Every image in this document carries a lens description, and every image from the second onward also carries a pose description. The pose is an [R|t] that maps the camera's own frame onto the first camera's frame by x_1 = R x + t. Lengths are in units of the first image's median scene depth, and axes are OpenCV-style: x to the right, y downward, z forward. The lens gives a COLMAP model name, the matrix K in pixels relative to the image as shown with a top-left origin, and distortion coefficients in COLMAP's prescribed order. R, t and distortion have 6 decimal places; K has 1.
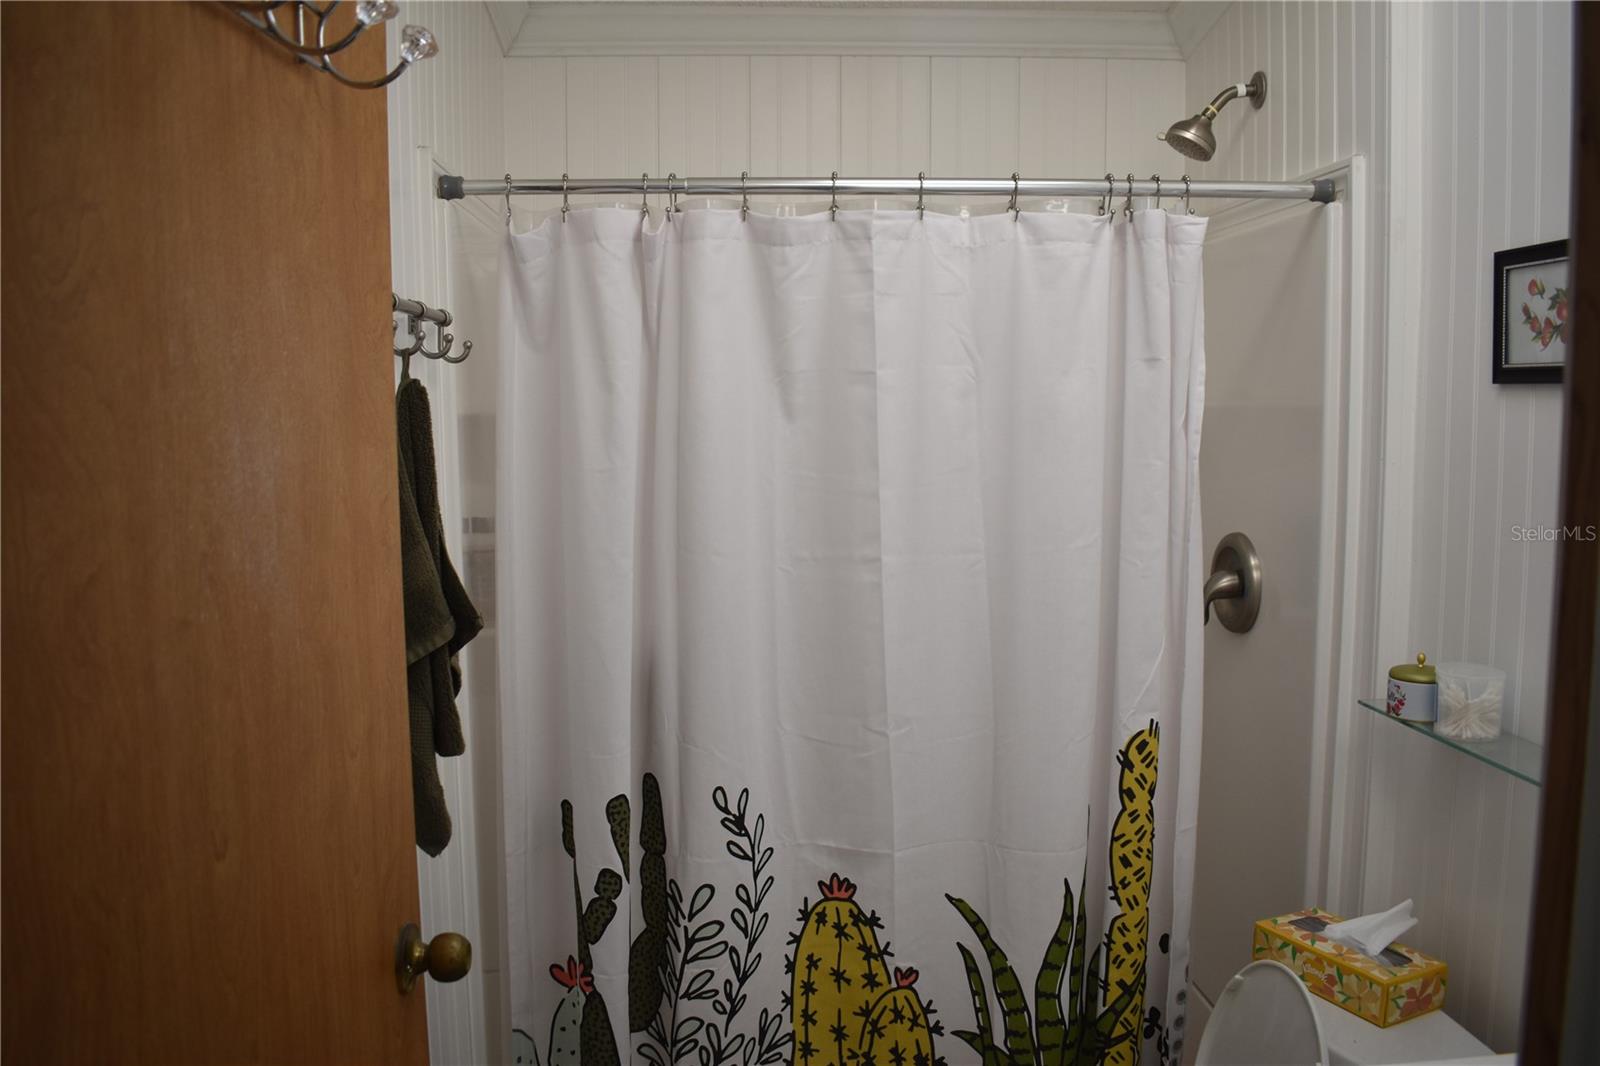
lens RADIAL K [[1297.4, 0, 802.6], [0, 1297.4, 538.1], [0, 0, 1]] dist [-0.082907, 0.014164]
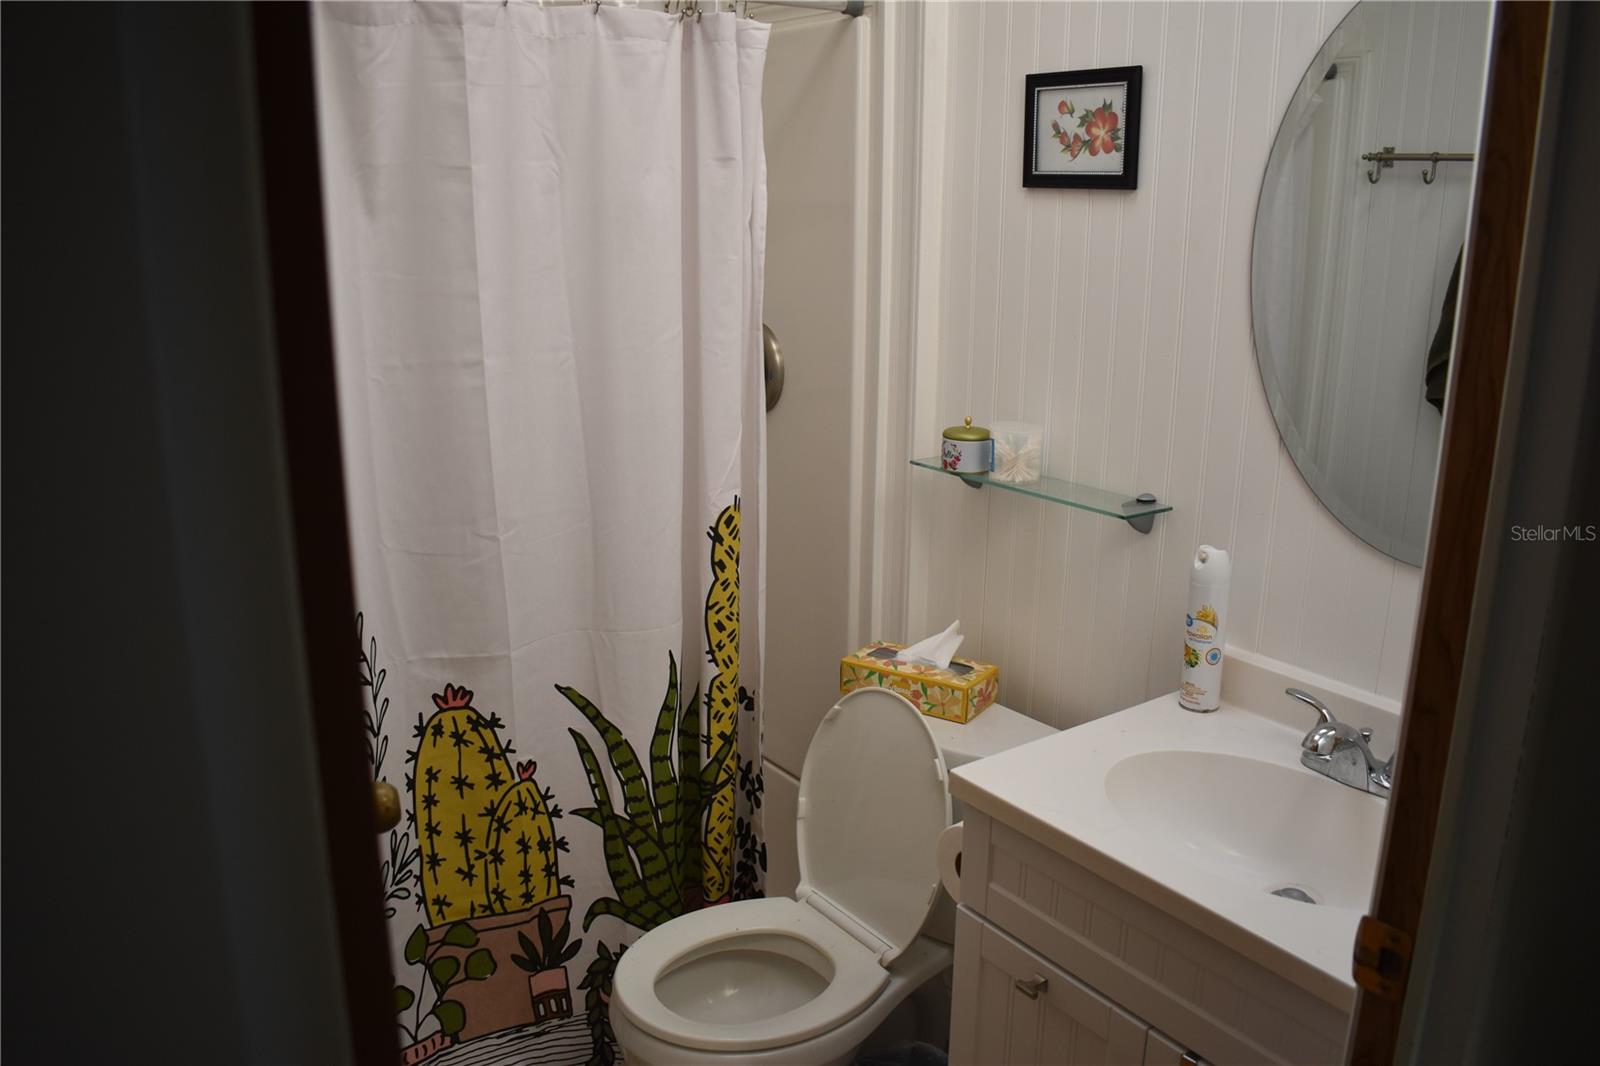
lens RADIAL K [[1297.4, 0, 807.1], [0, 1297.4, 531.0], [0, 0, 1]] dist [-0.082907, 0.014164]
pose [[0.849975, -0.120261, 0.512913, -0.246076], [0.040394, 0.985607, 0.164153, -0.008037], [-0.525272, -0.118807, 0.842600, 0.035164]]
